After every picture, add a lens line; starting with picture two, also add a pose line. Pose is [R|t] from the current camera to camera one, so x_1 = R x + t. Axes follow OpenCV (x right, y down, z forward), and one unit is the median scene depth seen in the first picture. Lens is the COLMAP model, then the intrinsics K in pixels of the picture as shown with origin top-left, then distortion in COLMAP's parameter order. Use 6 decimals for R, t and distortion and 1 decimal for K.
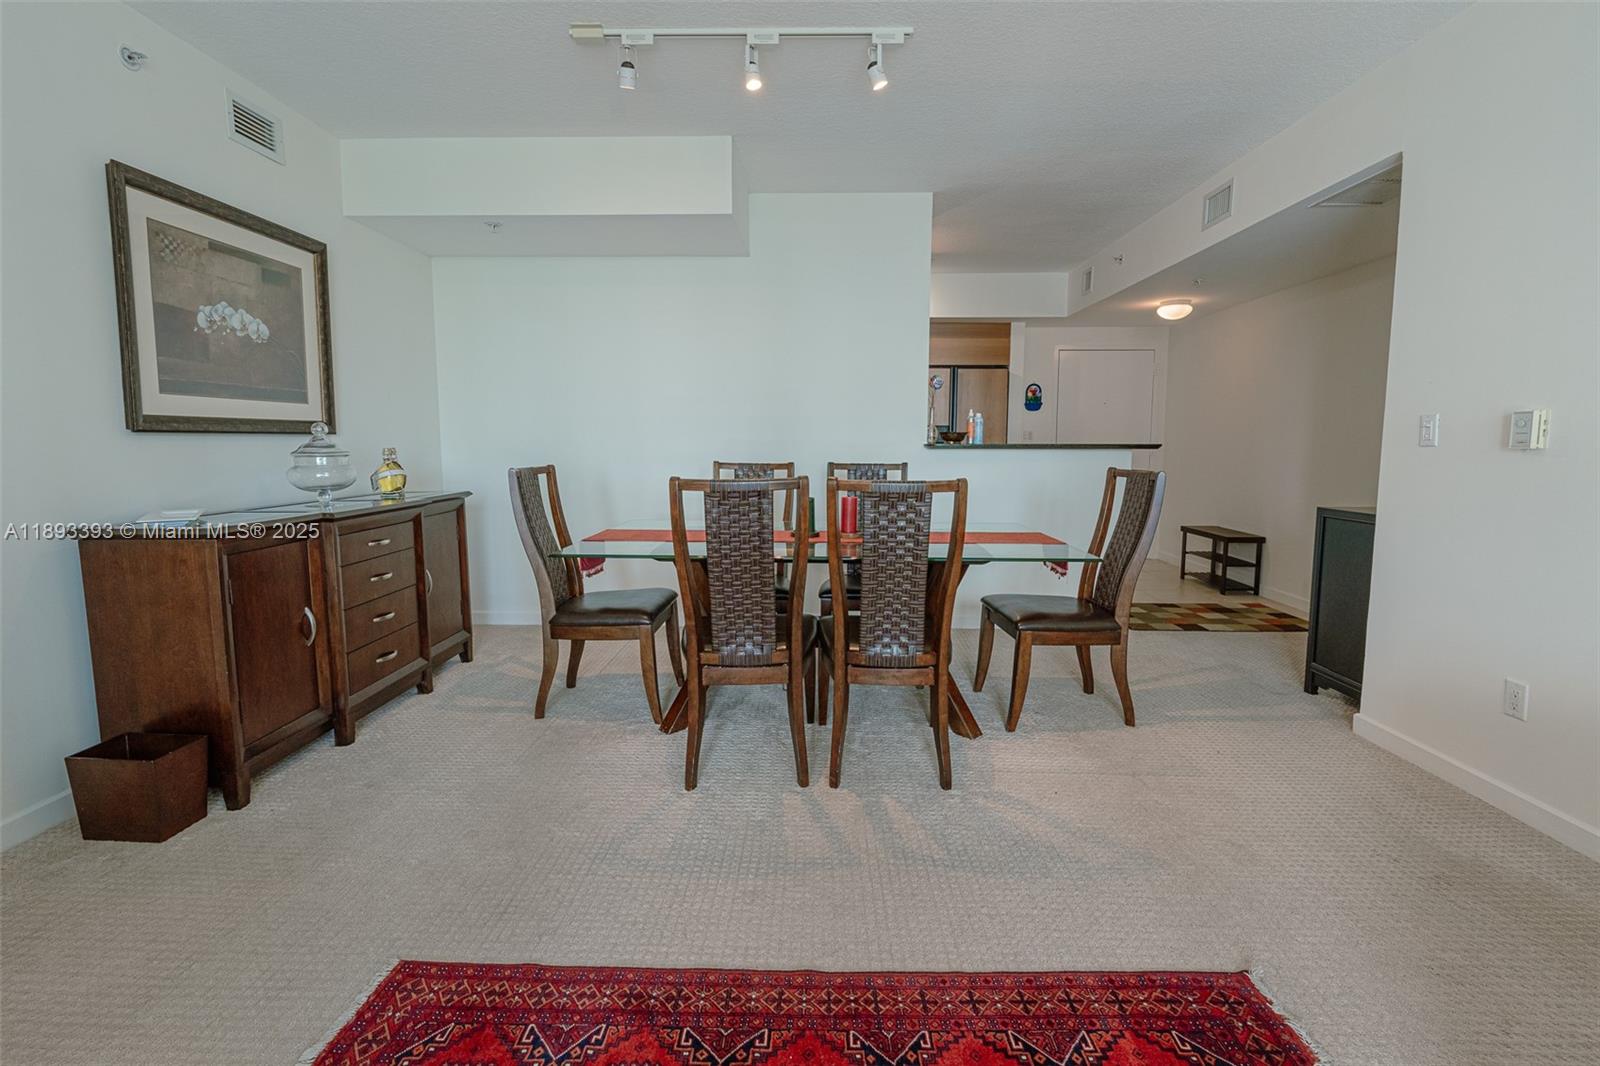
lens RADIAL K [[703.1, 0, 798.1], [0, 703.1, 517.8], [0, 0, 1]] dist [0.000781, 0.000121]
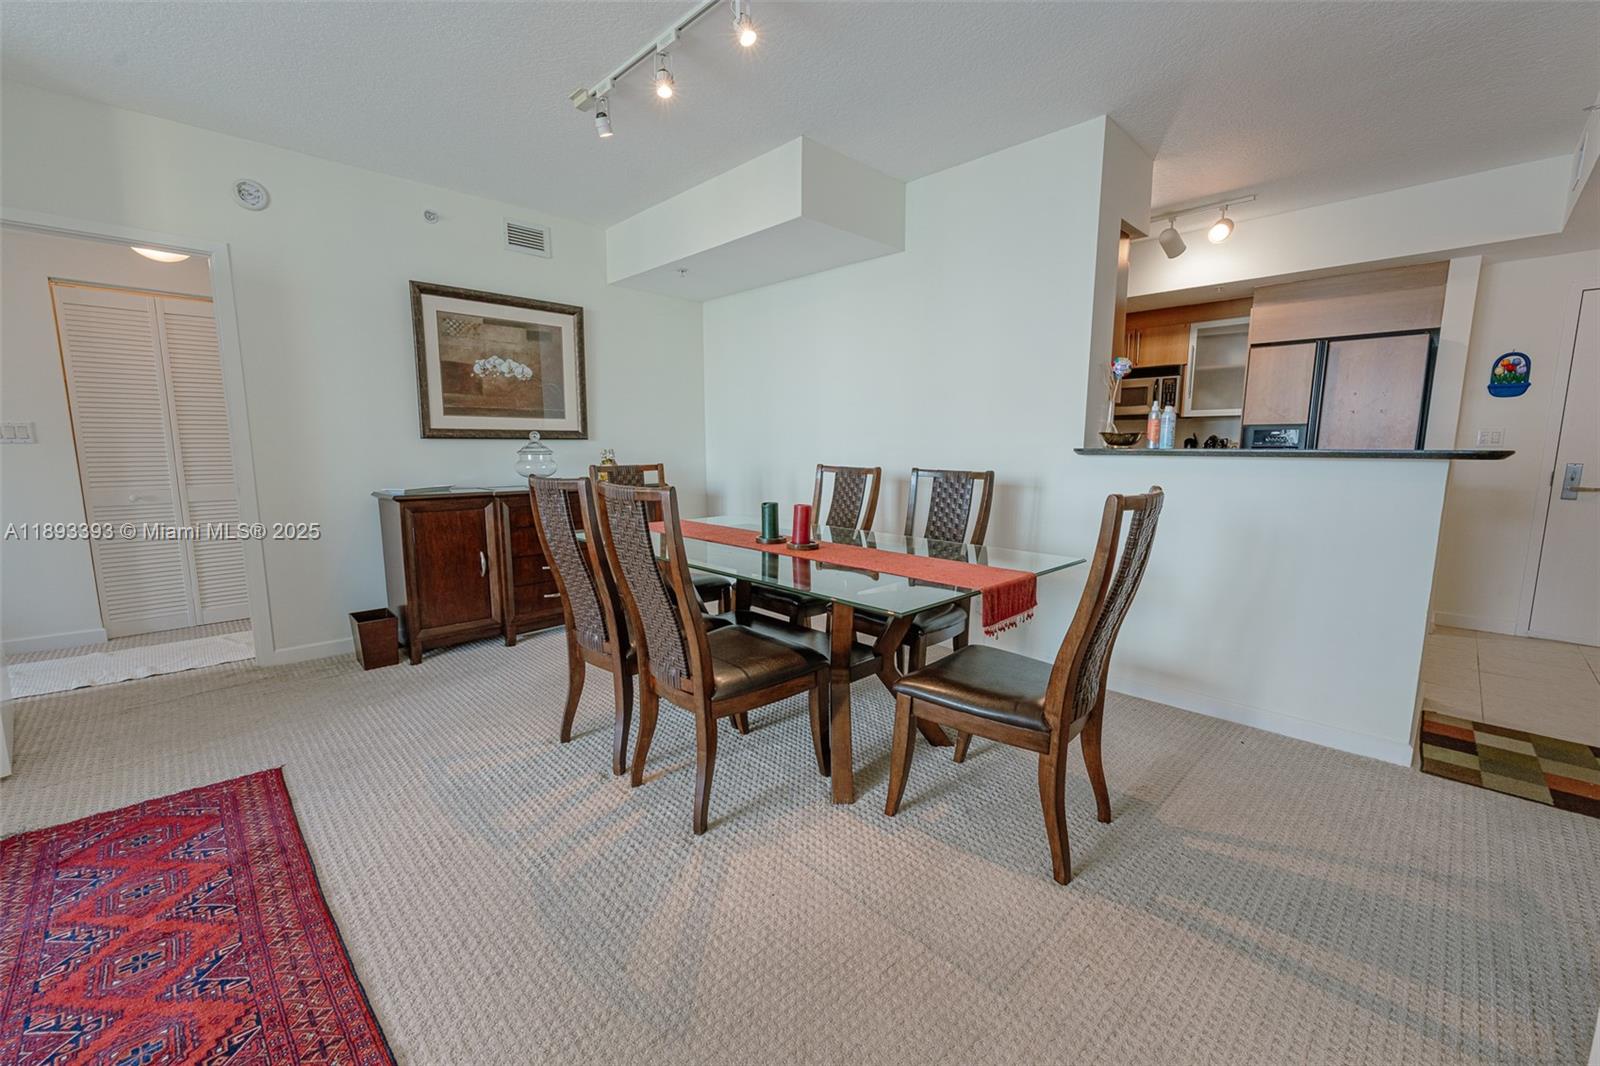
lens RADIAL K [[642.7, 0, 800.5], [0, 642.7, 535.9], [0, 0, 1]] dist [0.000457, -0.000745]
pose [[0.725362, 0.094496, -0.681851, 0.690322], [-0.077232, 0.995451, 0.055795, -0.036493], [0.684022, 0.012189, 0.729360, 0.410157]]
